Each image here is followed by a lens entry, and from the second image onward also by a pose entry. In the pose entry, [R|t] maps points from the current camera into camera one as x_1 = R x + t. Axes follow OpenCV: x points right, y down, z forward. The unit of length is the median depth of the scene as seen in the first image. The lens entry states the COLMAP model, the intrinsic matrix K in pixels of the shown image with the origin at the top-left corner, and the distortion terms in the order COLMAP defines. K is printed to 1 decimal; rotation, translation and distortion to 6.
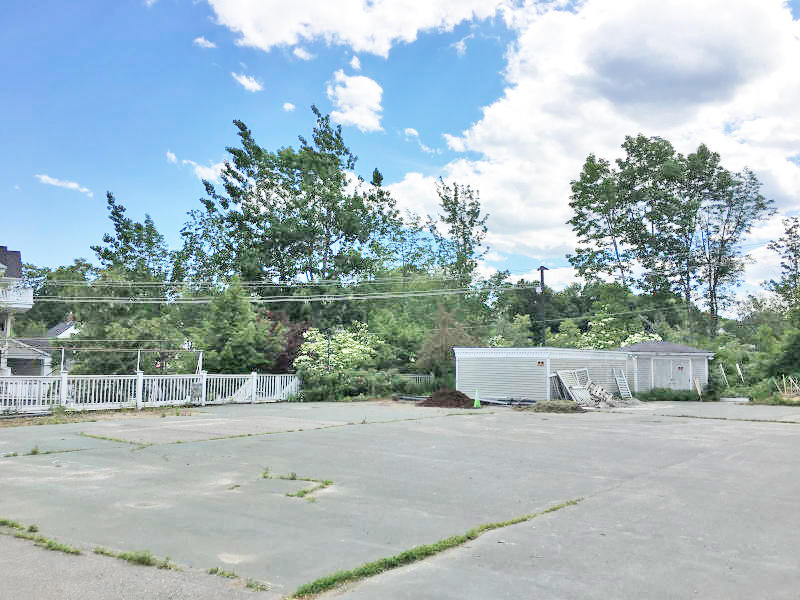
lens RADIAL K [[678.6, 0, 400.0], [0, 678.6, 300.0], [0, 0, 1]] dist [0.064843, -0.112482]
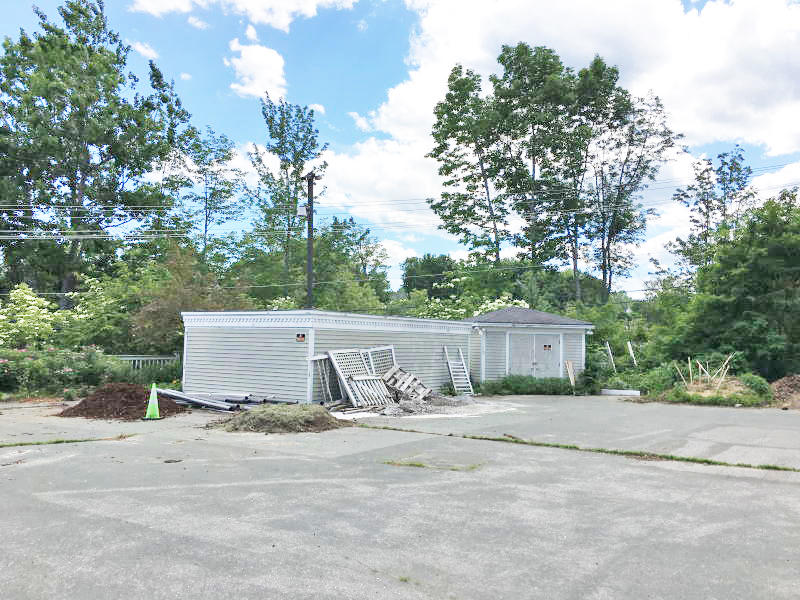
lens RADIAL K [[678.6, 0, 400.0], [0, 678.6, 300.0], [0, 0, 1]] dist [0.064843, -0.112482]
pose [[0.993588, 0.014305, 0.112148, 0.137023], [-0.017810, 0.999382, 0.030315, 0.025410], [-0.111645, -0.032117, 0.993229, 0.249283]]
